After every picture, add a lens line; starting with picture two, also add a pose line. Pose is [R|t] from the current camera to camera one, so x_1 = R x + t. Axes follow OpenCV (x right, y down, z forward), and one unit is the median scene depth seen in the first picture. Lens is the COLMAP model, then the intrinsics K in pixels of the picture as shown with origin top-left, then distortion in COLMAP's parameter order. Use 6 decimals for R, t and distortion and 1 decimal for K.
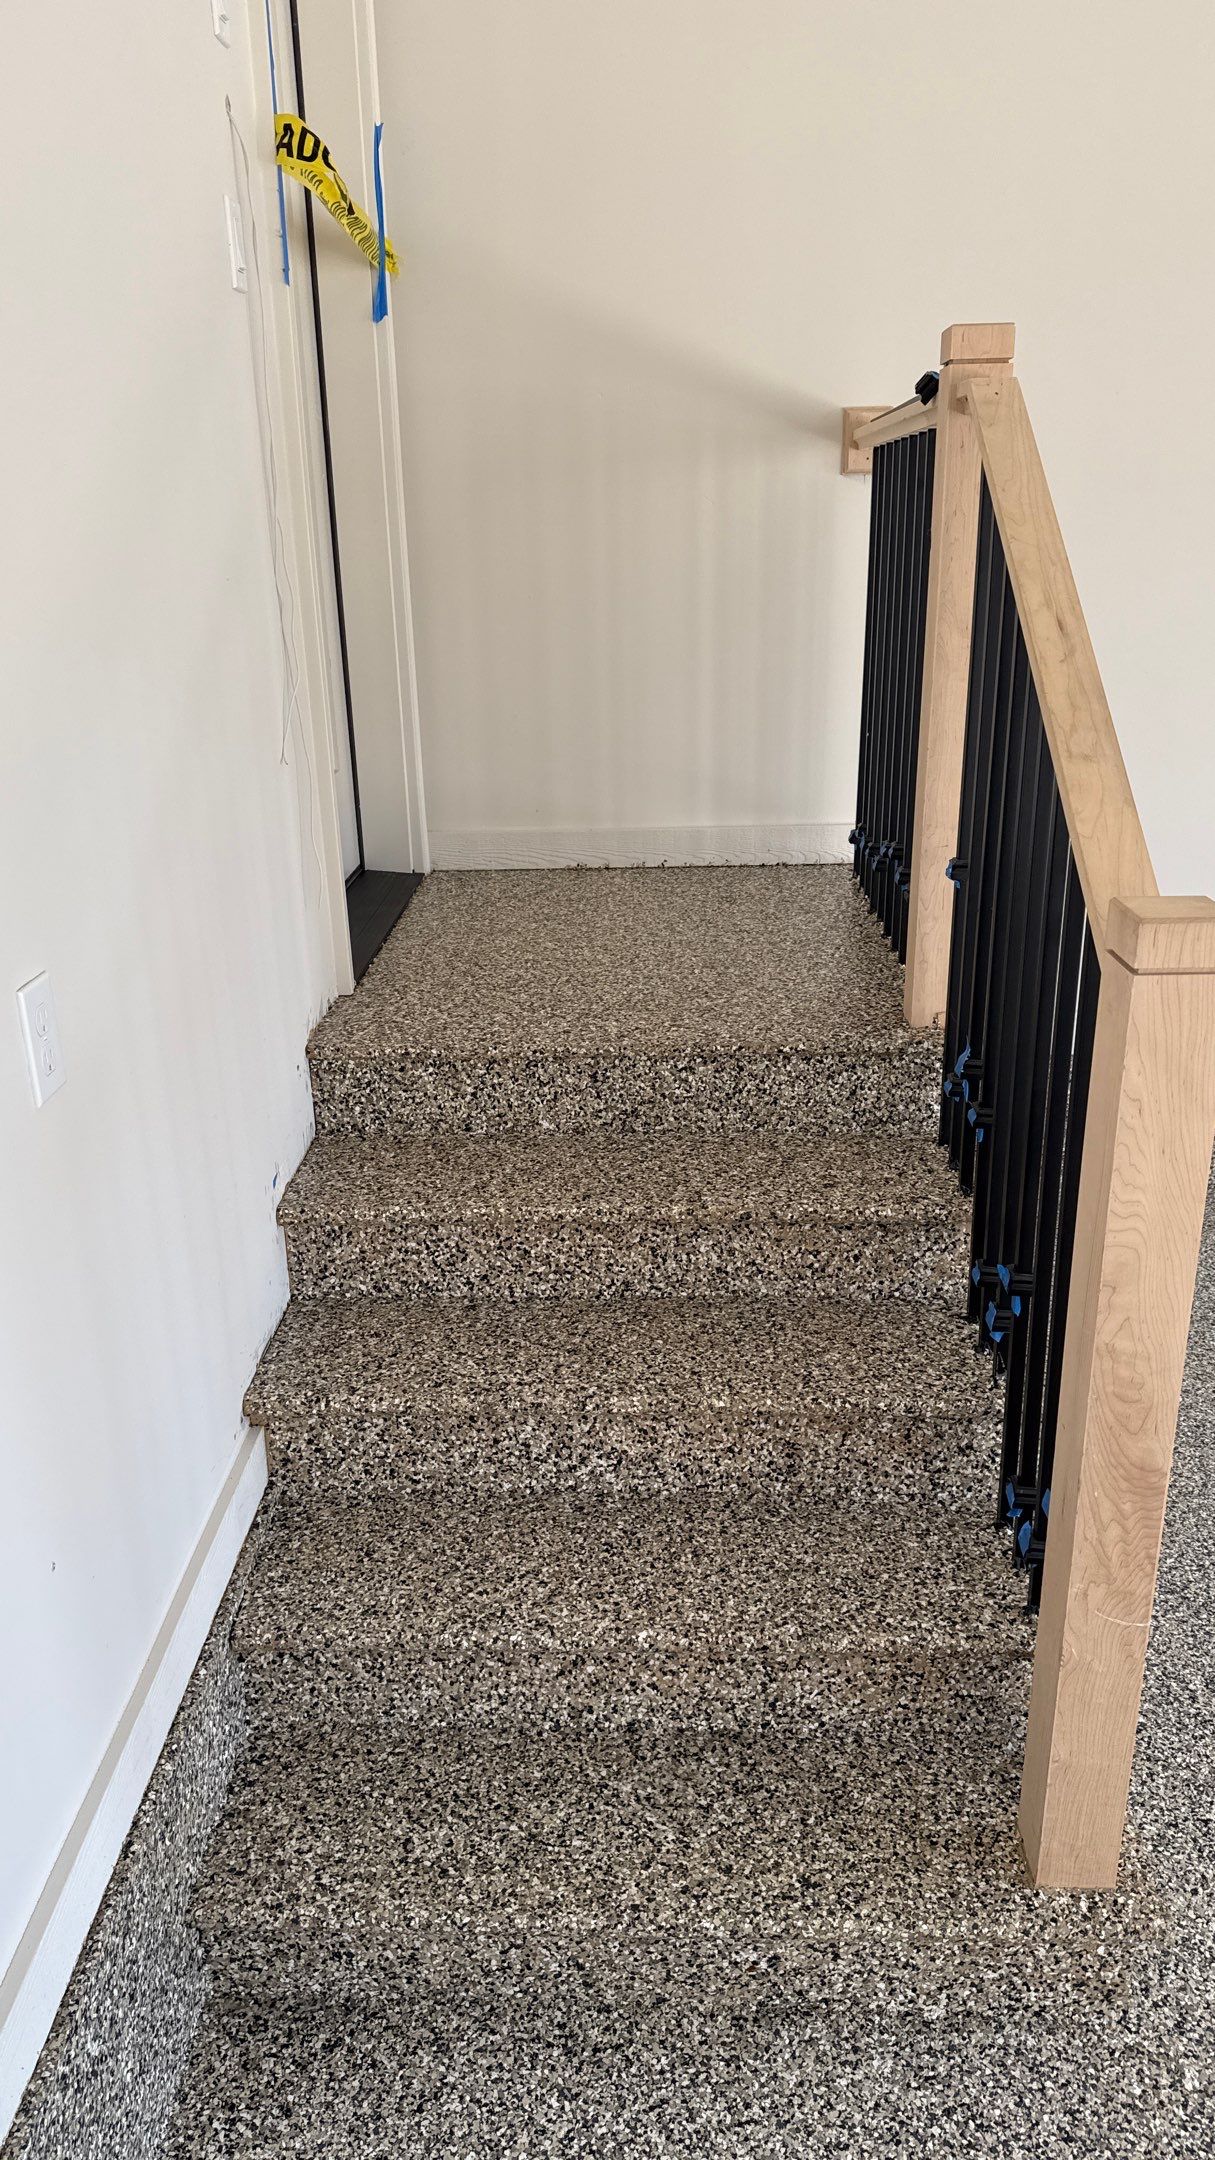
lens RADIAL K [[1503.4, 0, 597.9], [0, 1503.4, 1089.6], [0, 0, 1]] dist [0.176860, -0.360928]
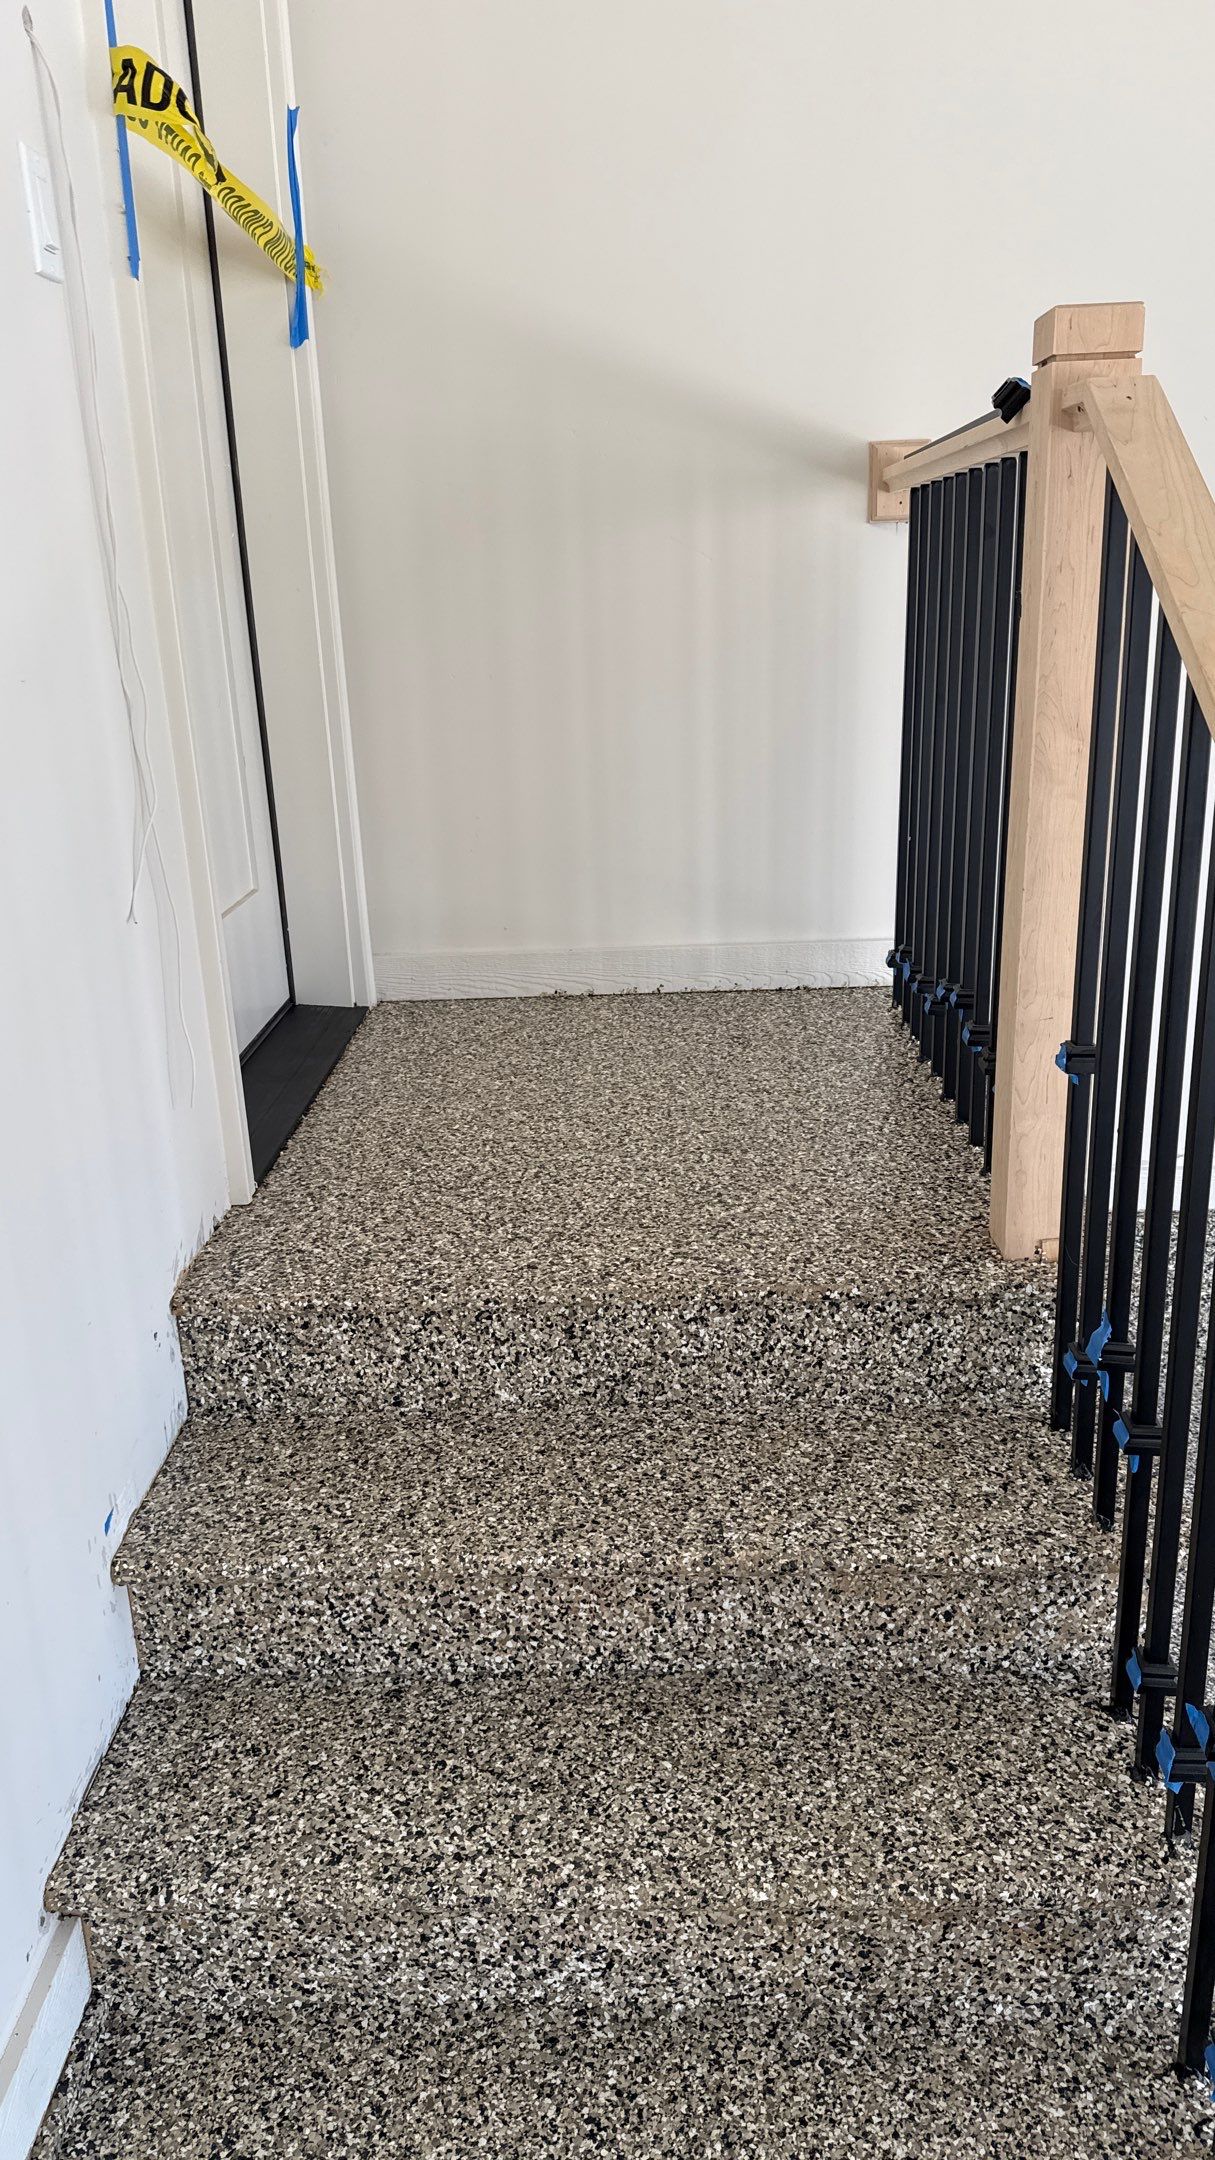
lens RADIAL K [[1521.4, 0, 588.4], [0, 1521.4, 1072.8], [0, 0, 1]] dist [0.164357, -0.293811]
pose [[0.999856, -0.016078, -0.005472, 0.013600], [0.015811, 0.998827, -0.045757, -0.107217], [0.006201, 0.045664, 0.998938, 0.275793]]
